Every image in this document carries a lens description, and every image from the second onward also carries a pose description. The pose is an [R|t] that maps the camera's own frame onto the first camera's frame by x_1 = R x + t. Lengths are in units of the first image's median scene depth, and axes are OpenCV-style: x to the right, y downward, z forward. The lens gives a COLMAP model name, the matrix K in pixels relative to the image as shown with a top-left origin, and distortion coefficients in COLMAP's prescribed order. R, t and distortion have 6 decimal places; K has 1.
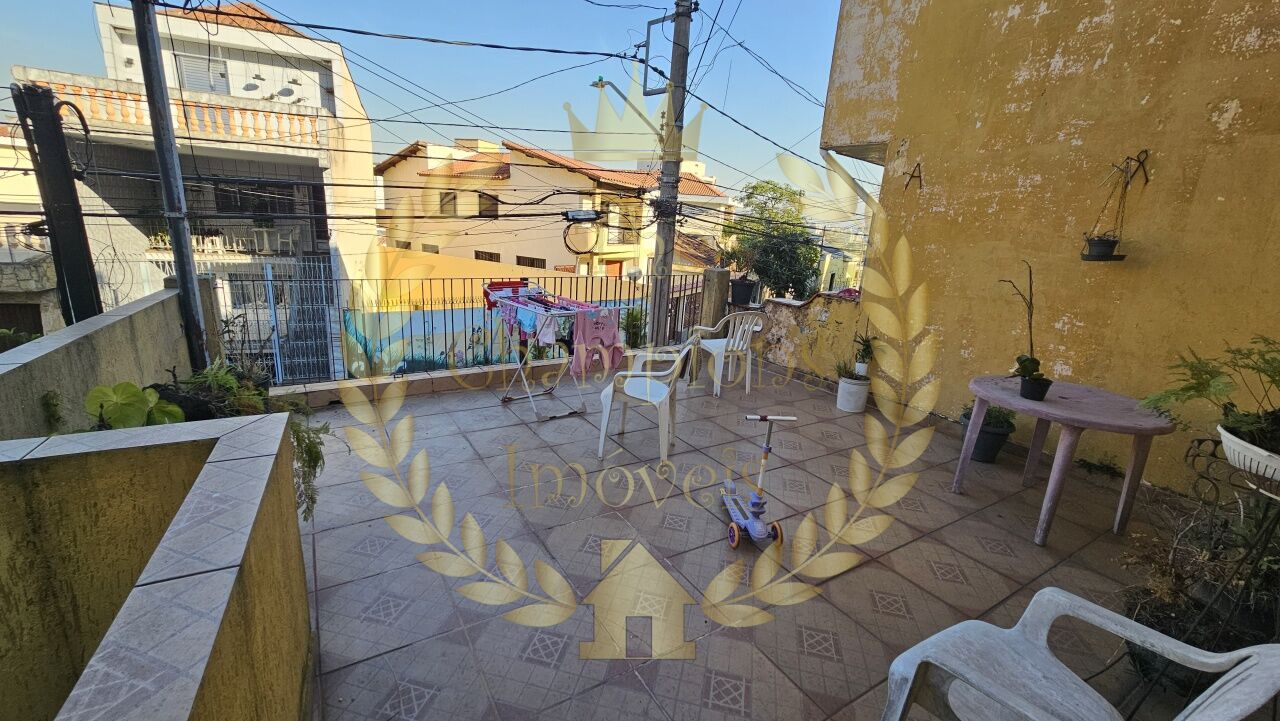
lens RADIAL K [[504.2, 0, 627.4], [0, 504.2, 358.0], [0, 0, 1]] dist [0.002534, -0.000264]
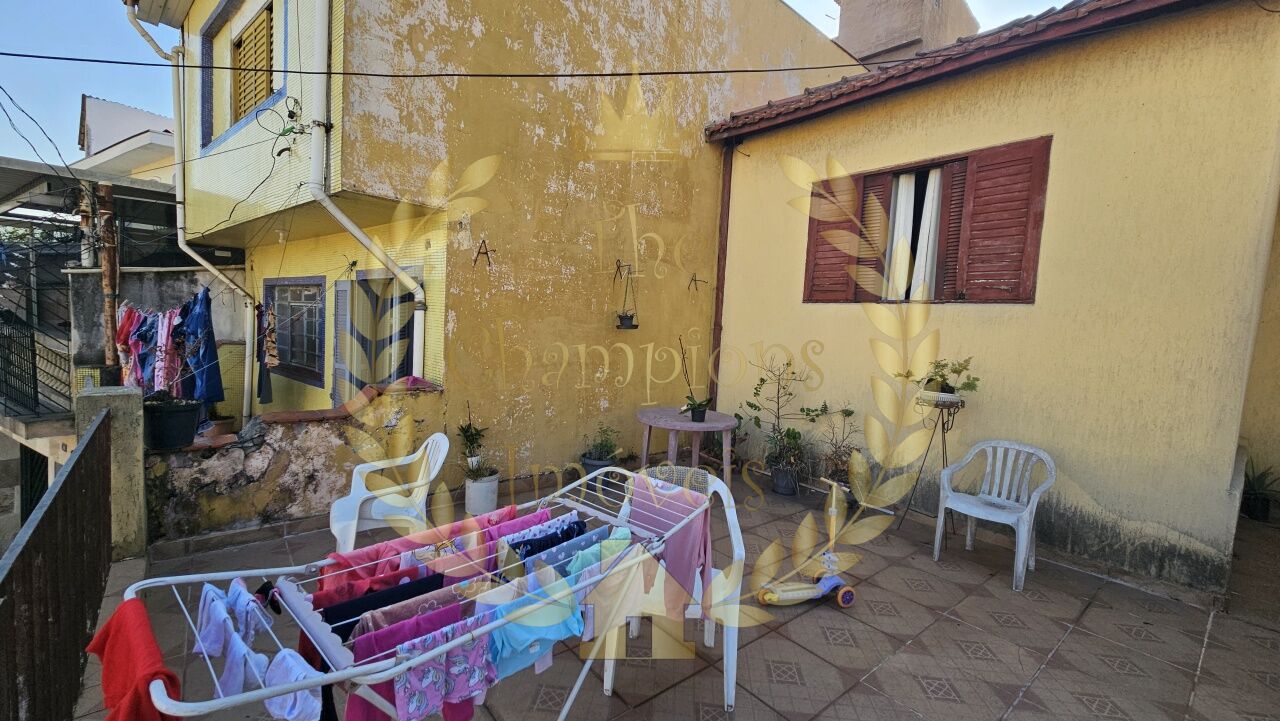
lens RADIAL K [[504.2, 0, 627.4], [0, 504.2, 358.0], [0, 0, 1]] dist [0.002534, -0.000264]
pose [[-0.091546, -0.141400, 0.985711, -0.481556], [0.204641, 0.966068, 0.157588, -0.288740], [-0.974547, 0.216143, -0.059503, 0.919949]]
